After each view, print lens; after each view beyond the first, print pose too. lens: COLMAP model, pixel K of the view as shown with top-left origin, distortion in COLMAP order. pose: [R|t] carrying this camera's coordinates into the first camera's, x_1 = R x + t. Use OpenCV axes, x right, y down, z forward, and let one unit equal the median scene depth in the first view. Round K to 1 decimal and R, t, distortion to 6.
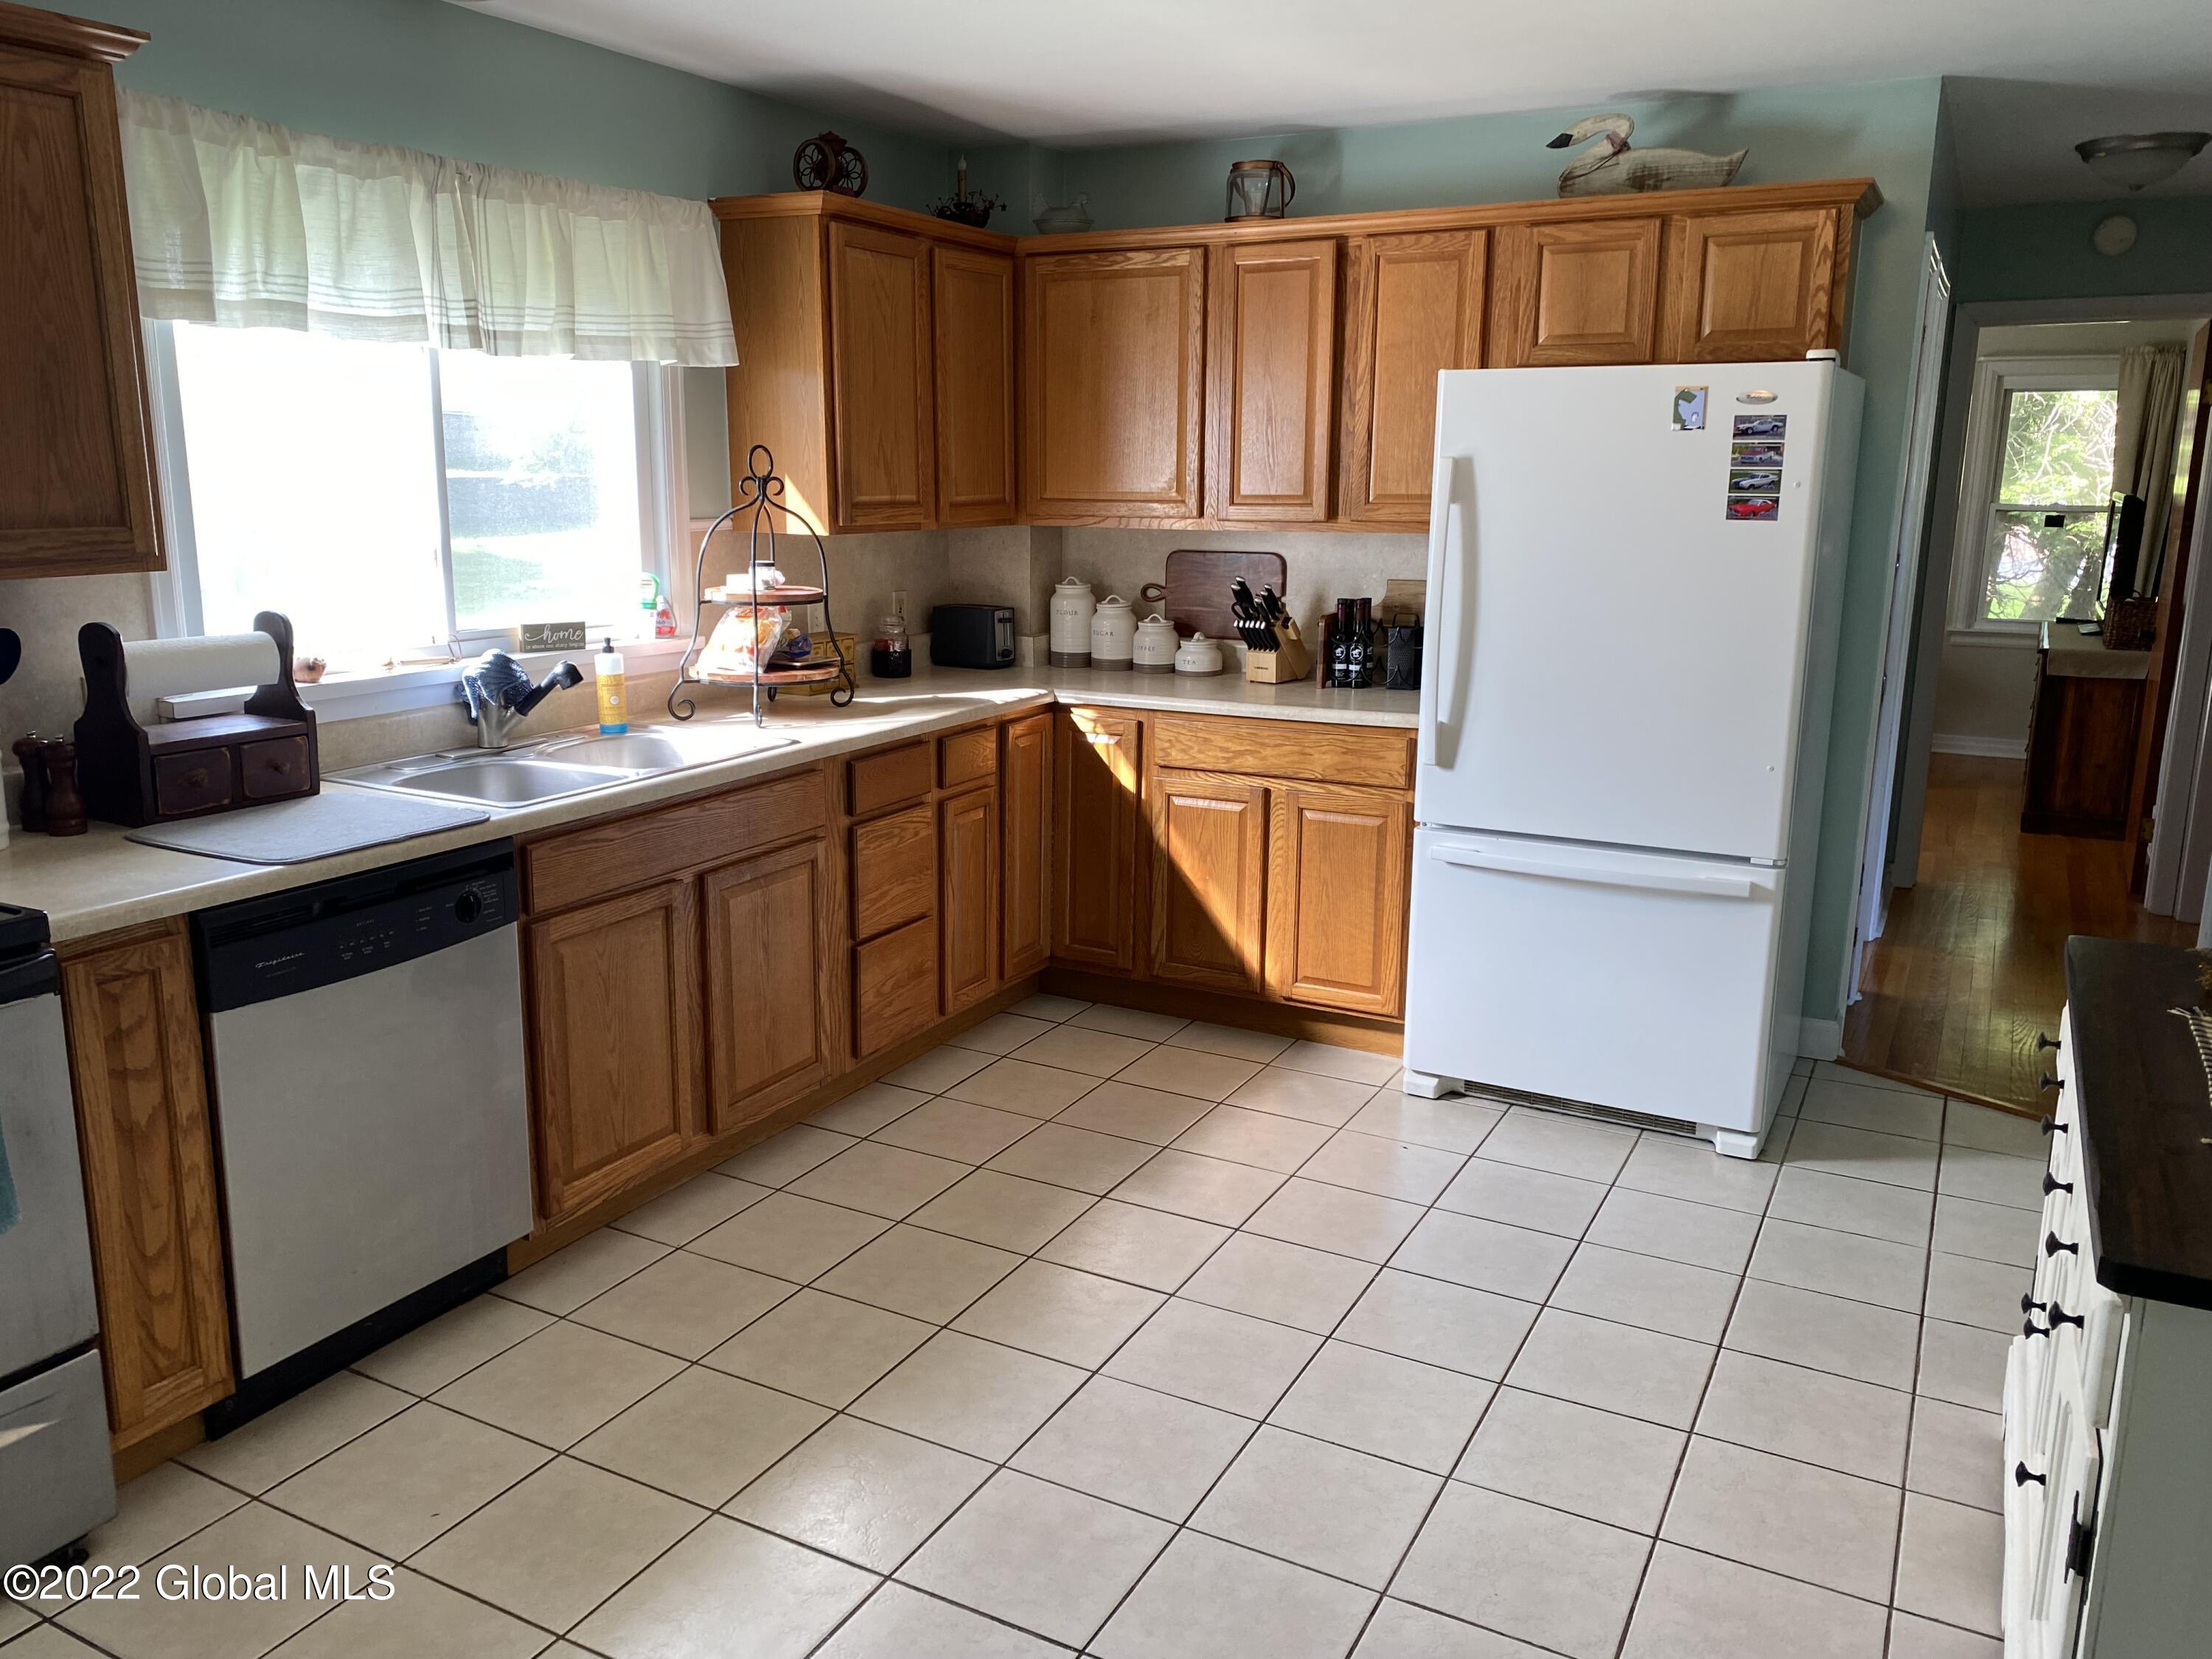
lens RADIAL K [[1652.3, 0, 1106.0], [0, 1652.3, 829.5], [0, 0, 1]] dist [0.027911, -0.008794]
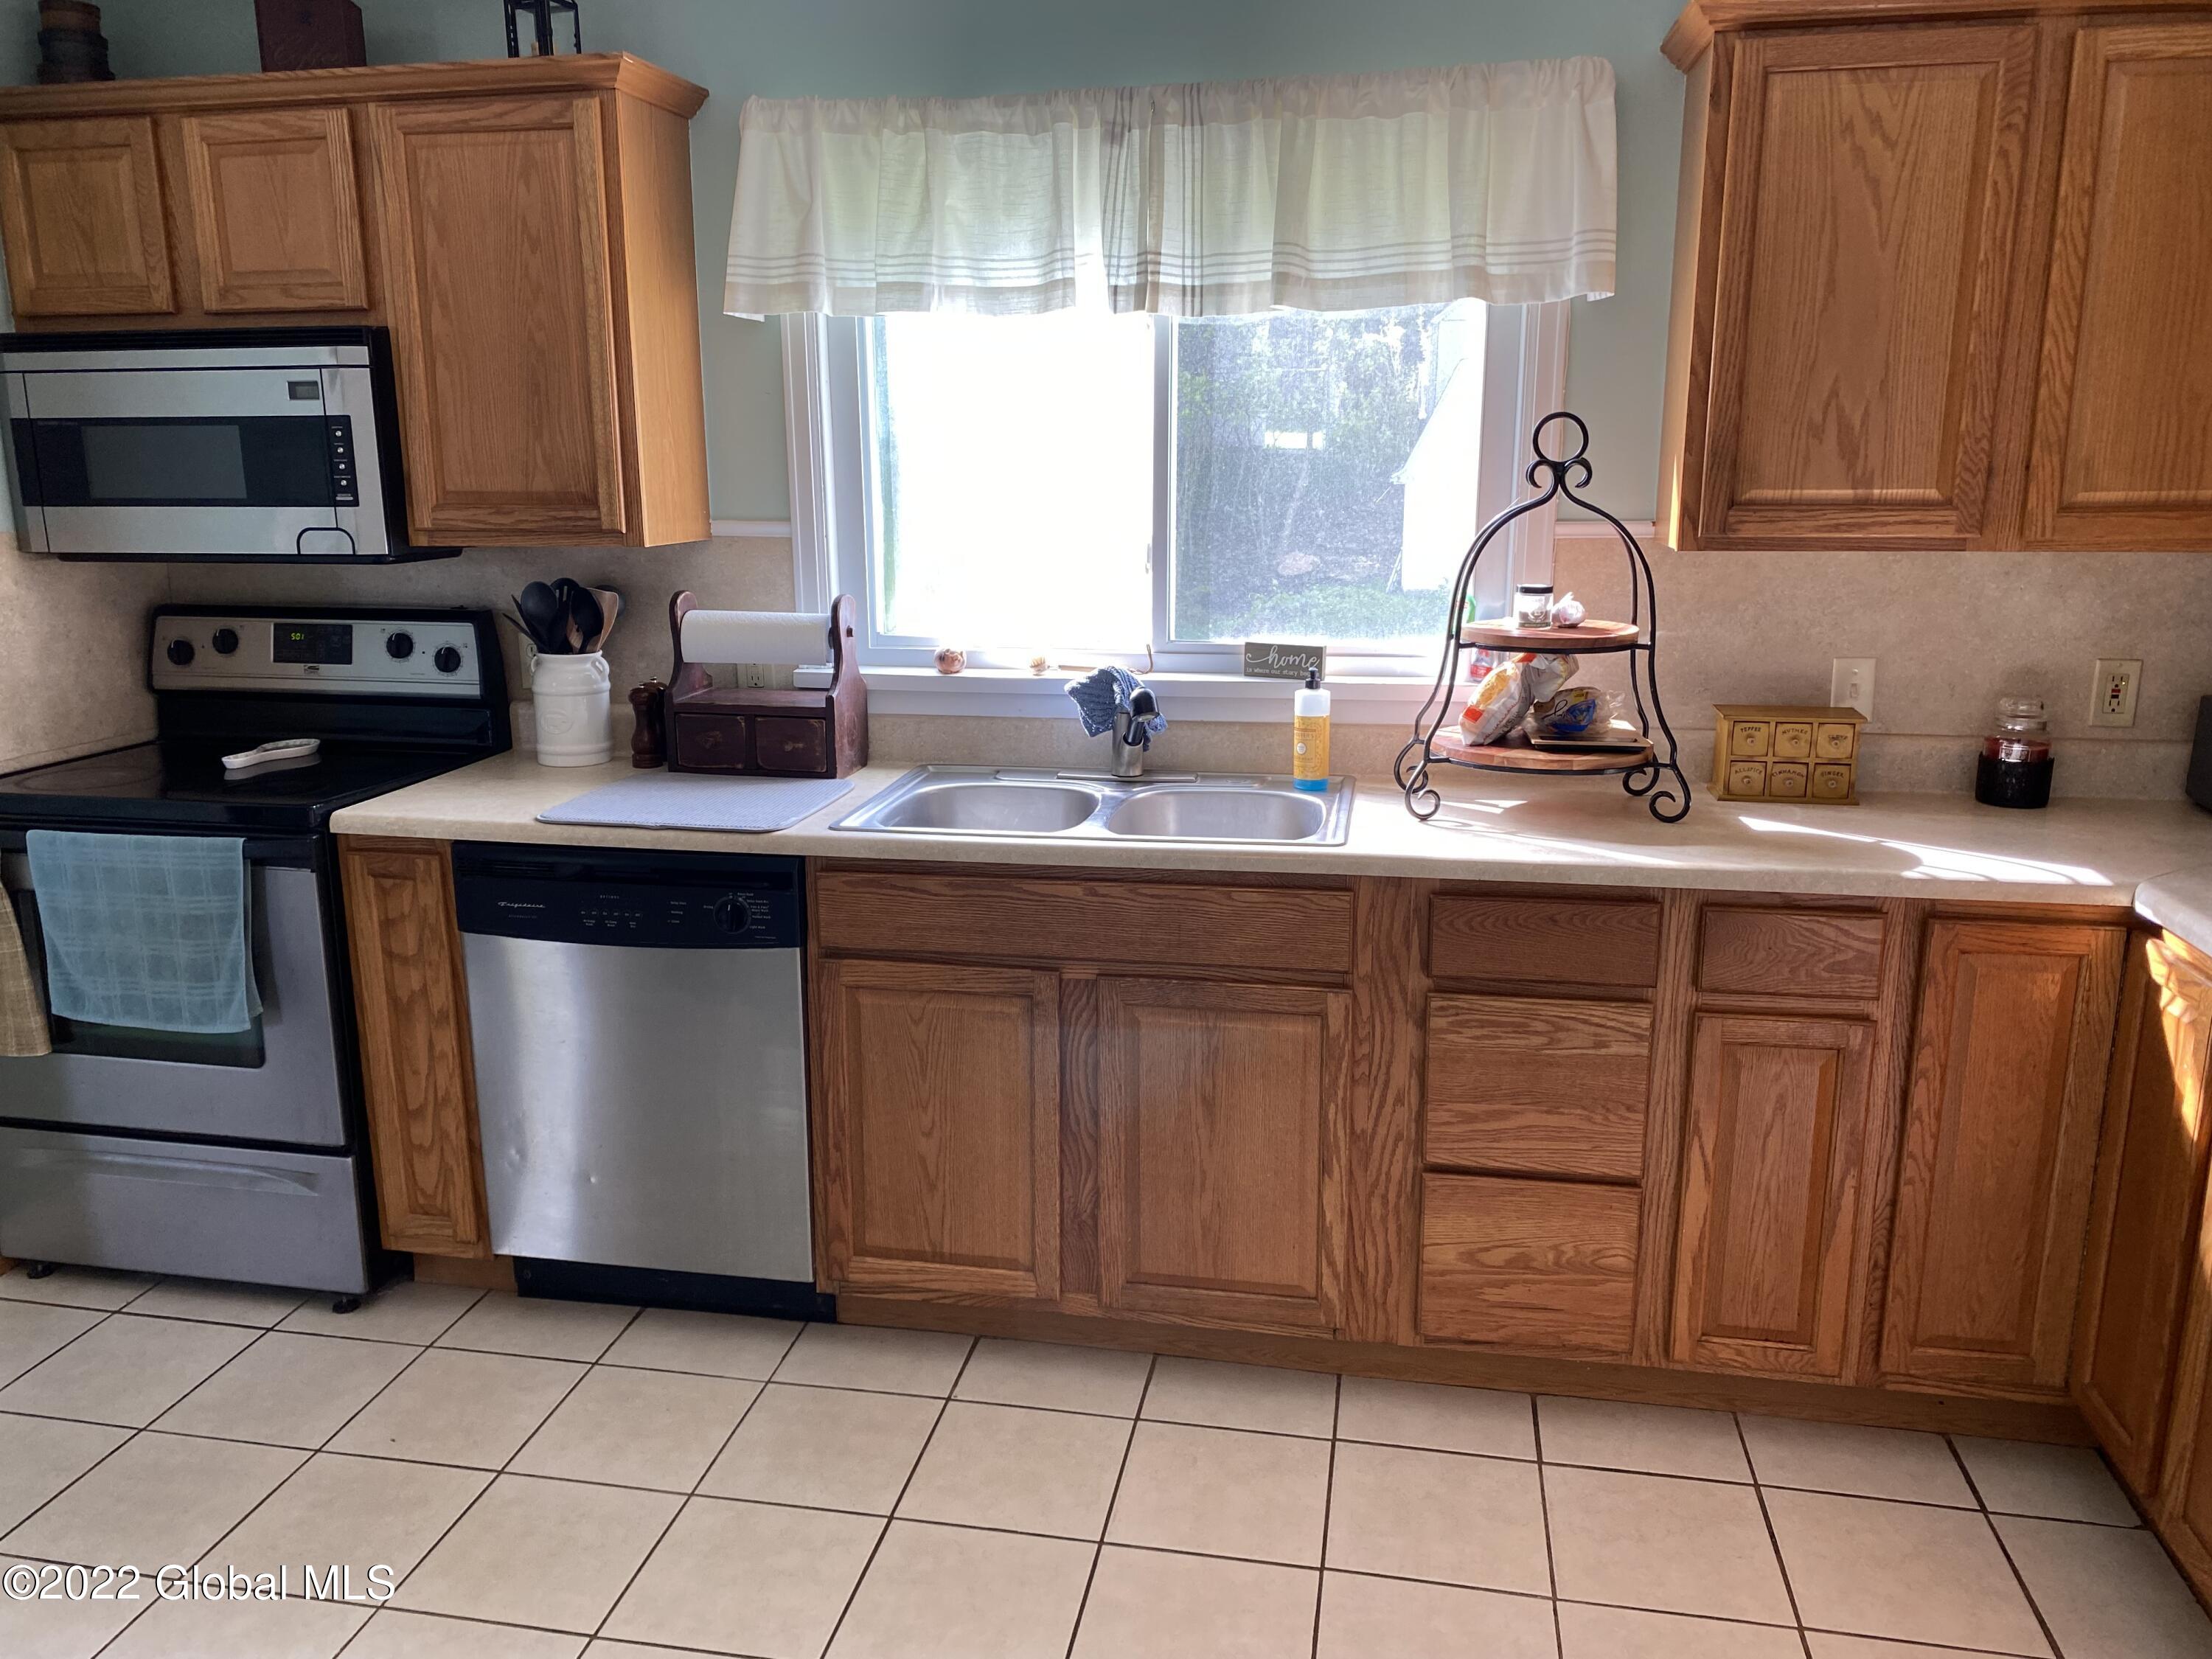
lens RADIAL K [[1645.9, 0, 1106.0], [0, 1645.9, 829.5], [0, 0, 1]] dist [0.153026, -0.297547]
pose [[0.292469, 0.202674, -0.934551, 0.484369], [-0.199033, 0.968782, 0.147810, -0.160134], [0.935333, 0.142777, 0.323677, 0.770023]]
